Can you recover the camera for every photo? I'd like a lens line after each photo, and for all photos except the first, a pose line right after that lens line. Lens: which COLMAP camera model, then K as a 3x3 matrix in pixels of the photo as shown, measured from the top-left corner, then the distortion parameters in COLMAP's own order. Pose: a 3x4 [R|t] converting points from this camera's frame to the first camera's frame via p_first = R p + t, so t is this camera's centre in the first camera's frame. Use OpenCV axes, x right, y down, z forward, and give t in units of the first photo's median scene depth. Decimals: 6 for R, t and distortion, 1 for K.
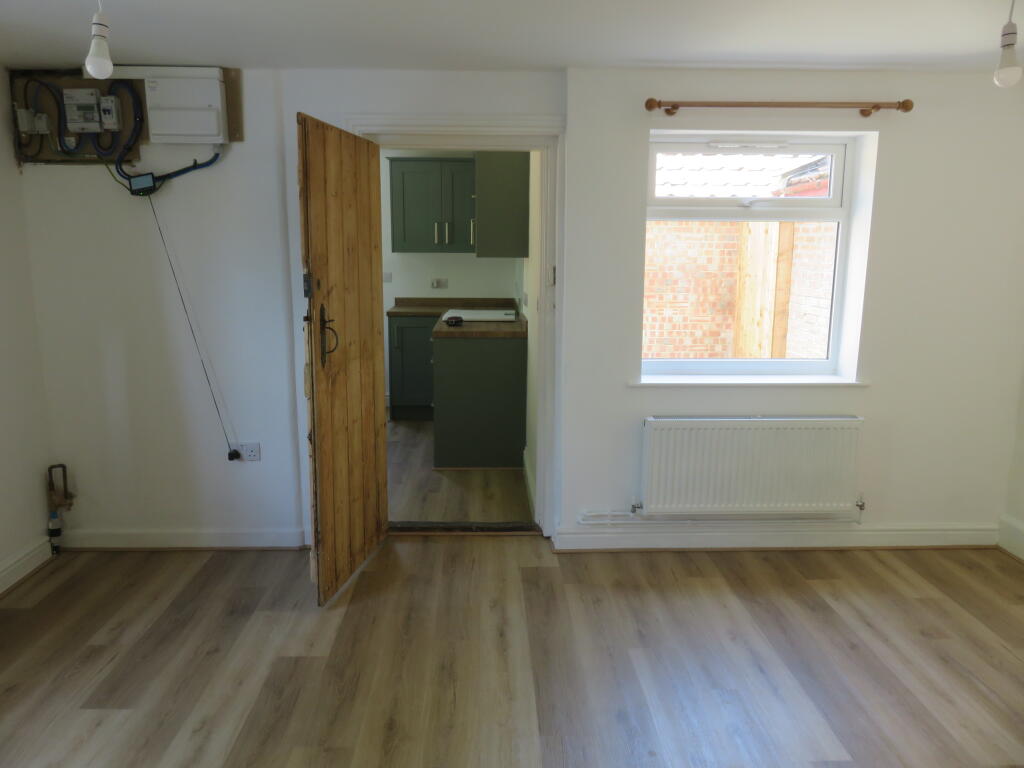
lens RADIAL K [[765.7, 0, 512.0], [0, 765.7, 384.0], [0, 0, 1]] dist [-0.001958, -0.002845]
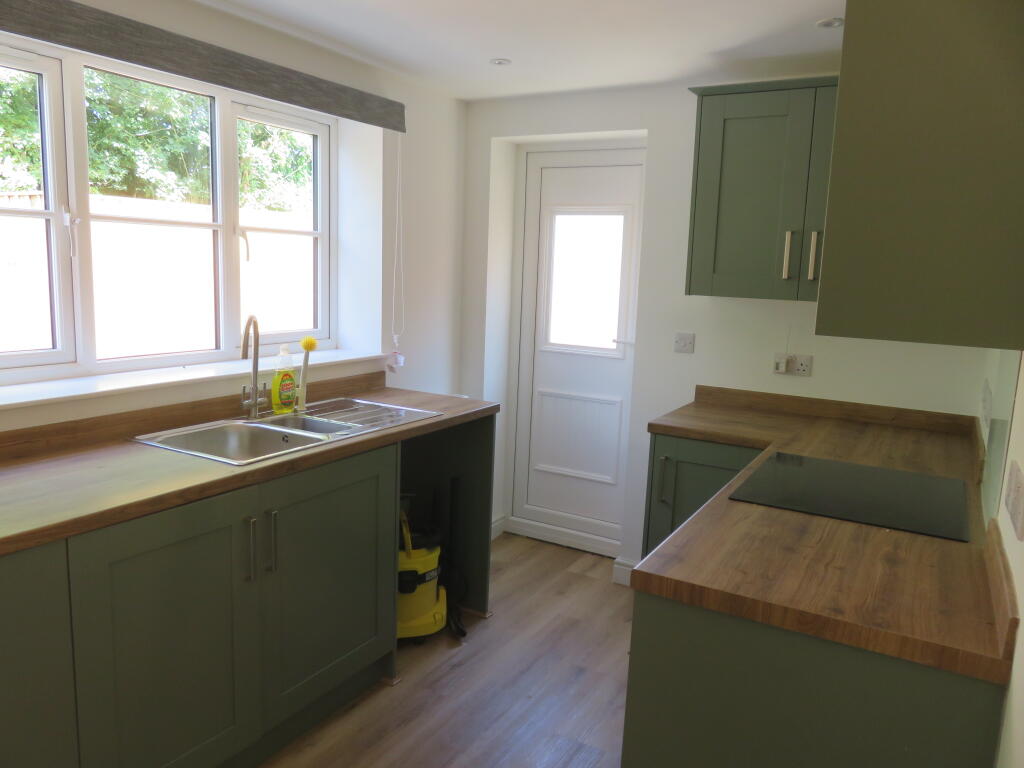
lens RADIAL K [[765.7, 0, 512.0], [0, 765.7, 384.0], [0, 0, 1]] dist [-0.001958, -0.002845]
pose [[0.848308, 0.104918, -0.519004, 0.002401], [-0.125768, 0.992047, -0.005022, -0.100333], [0.514349, 0.069534, 0.854757, 0.540033]]
